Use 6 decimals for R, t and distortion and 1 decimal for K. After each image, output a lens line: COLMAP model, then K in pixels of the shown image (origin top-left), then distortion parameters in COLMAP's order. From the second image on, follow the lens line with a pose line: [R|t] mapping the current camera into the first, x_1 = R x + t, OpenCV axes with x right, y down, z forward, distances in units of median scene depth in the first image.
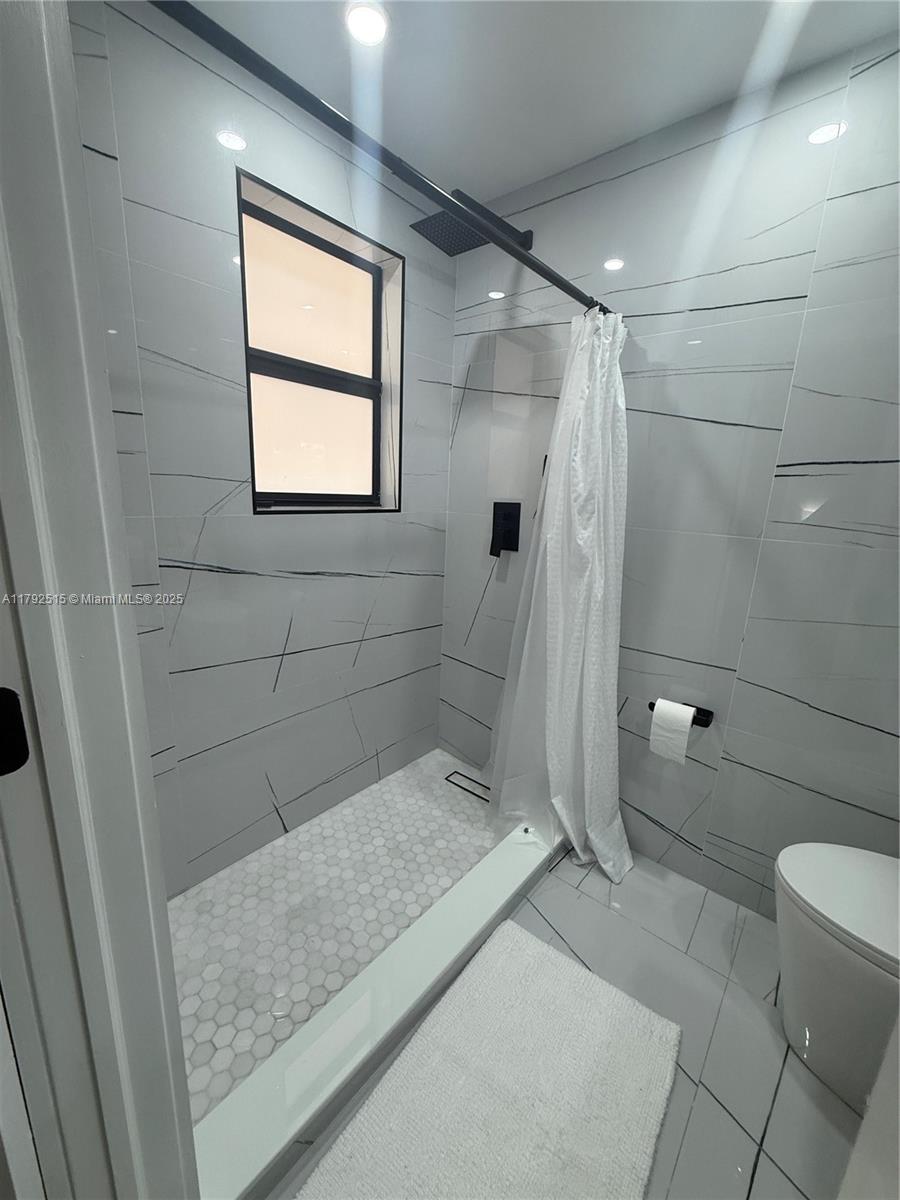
lens RADIAL K [[478.0, 0, 448.8], [0, 478.0, 598.2], [0, 0, 1]] dist [-0.001463, 0.000469]
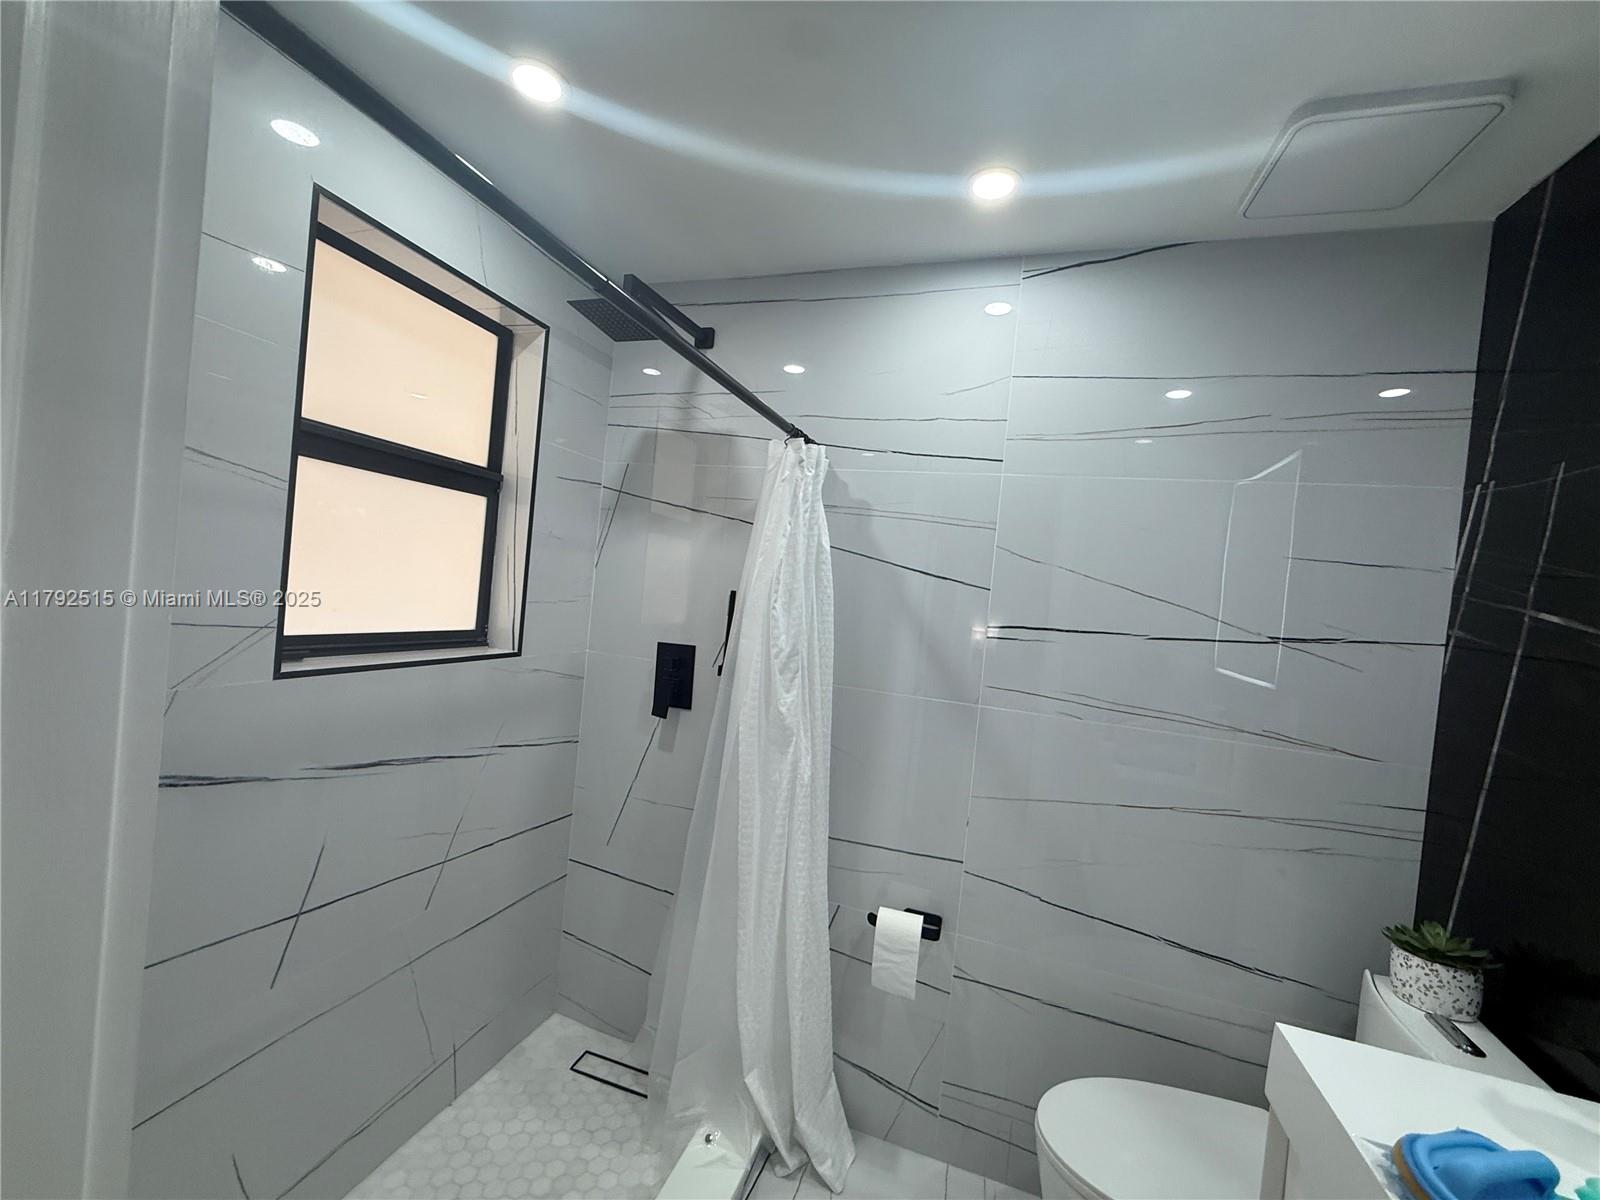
lens RADIAL K [[637.4, 0, 796.6], [0, 637.4, 601.2], [0, 0, 1]] dist [-0.001463, 0.000469]
pose [[0.927442, 0.038542, 0.371974, -0.093958], [0.030703, 0.983469, -0.178453, -0.100455], [-0.372703, 0.176926, 0.910928, 0.012300]]
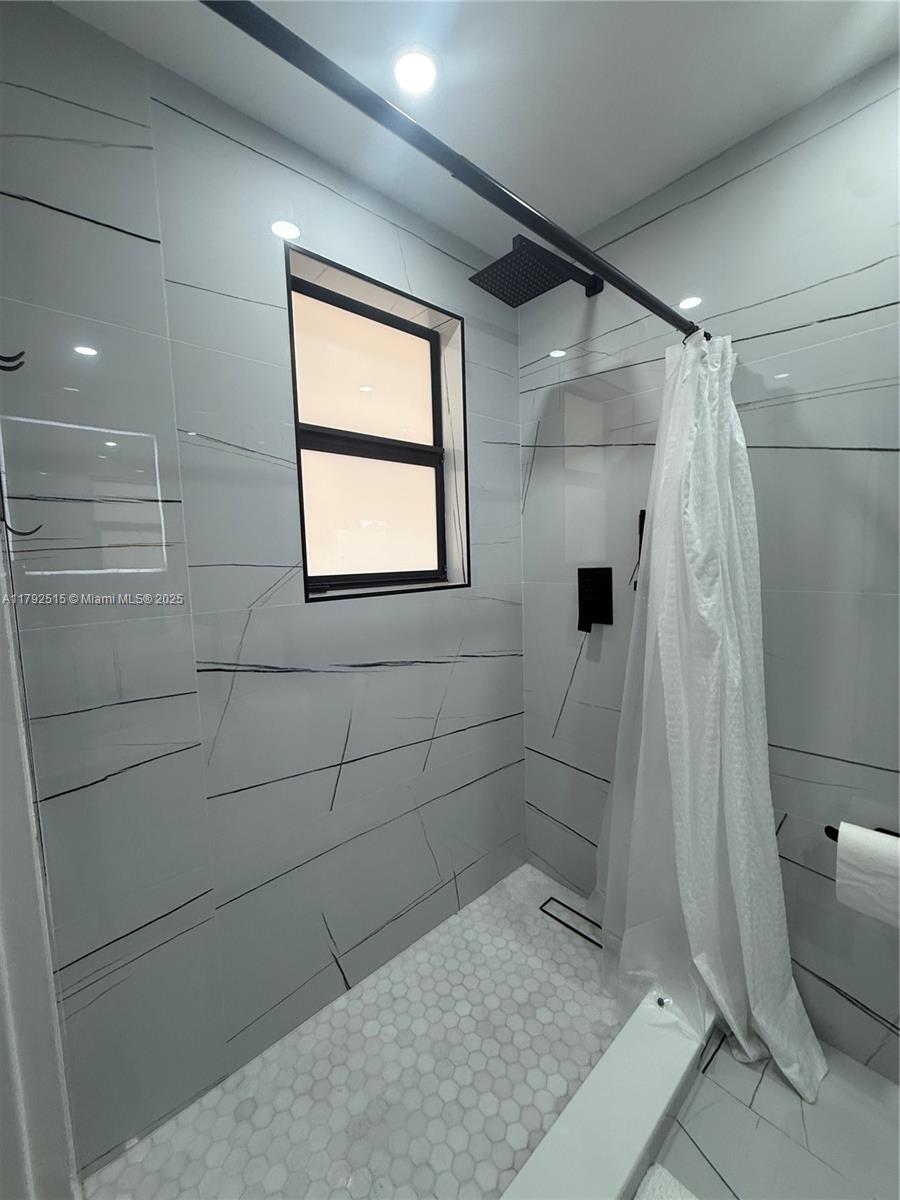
lens RADIAL K [[478.0, 0, 448.7], [0, 478.0, 597.5], [0, 0, 1]] dist [-0.001463, 0.000469]
pose [[0.989820, -0.058542, -0.129729, -0.033664], [0.040270, 0.989439, -0.139245, -0.048686], [0.136511, 0.132604, 0.981724, 0.165059]]
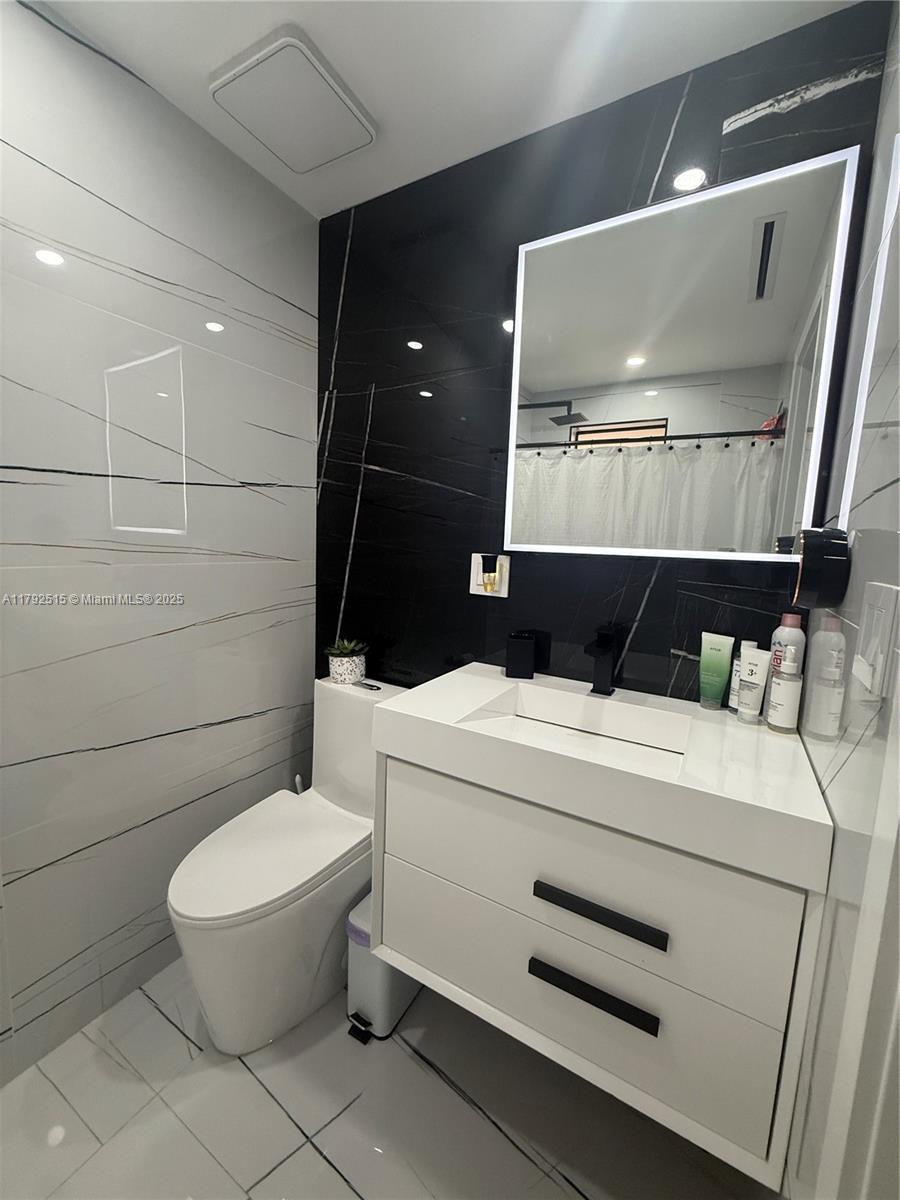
lens RADIAL K [[478.0, 0, 448.0], [0, 478.0, 598.9], [0, 0, 1]] dist [-0.001463, 0.000469]
pose [[-0.165720, -0.169803, 0.971444, -0.129733], [0.175456, 0.964272, 0.198481, -0.086838], [-0.970439, 0.203337, -0.130006, 0.376702]]
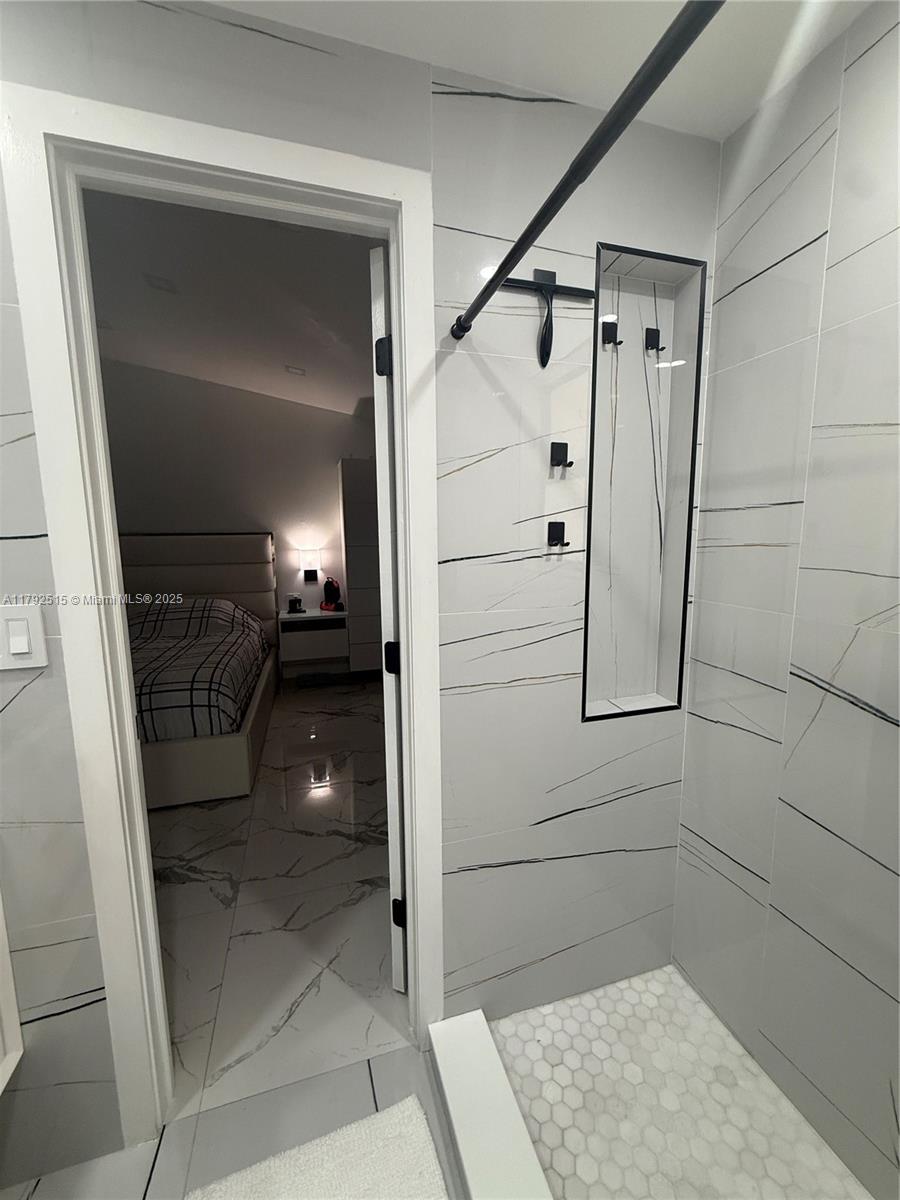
lens RADIAL K [[478.0, 0, 455.1], [0, 478.0, 602.5], [0, 0, 1]] dist [-0.001463, 0.000469]
pose [[-0.533580, 0.081996, -0.841765, 0.341494], [-0.209236, 0.951552, 0.225321, -0.205990], [0.819459, 0.296354, -0.490572, 0.725513]]
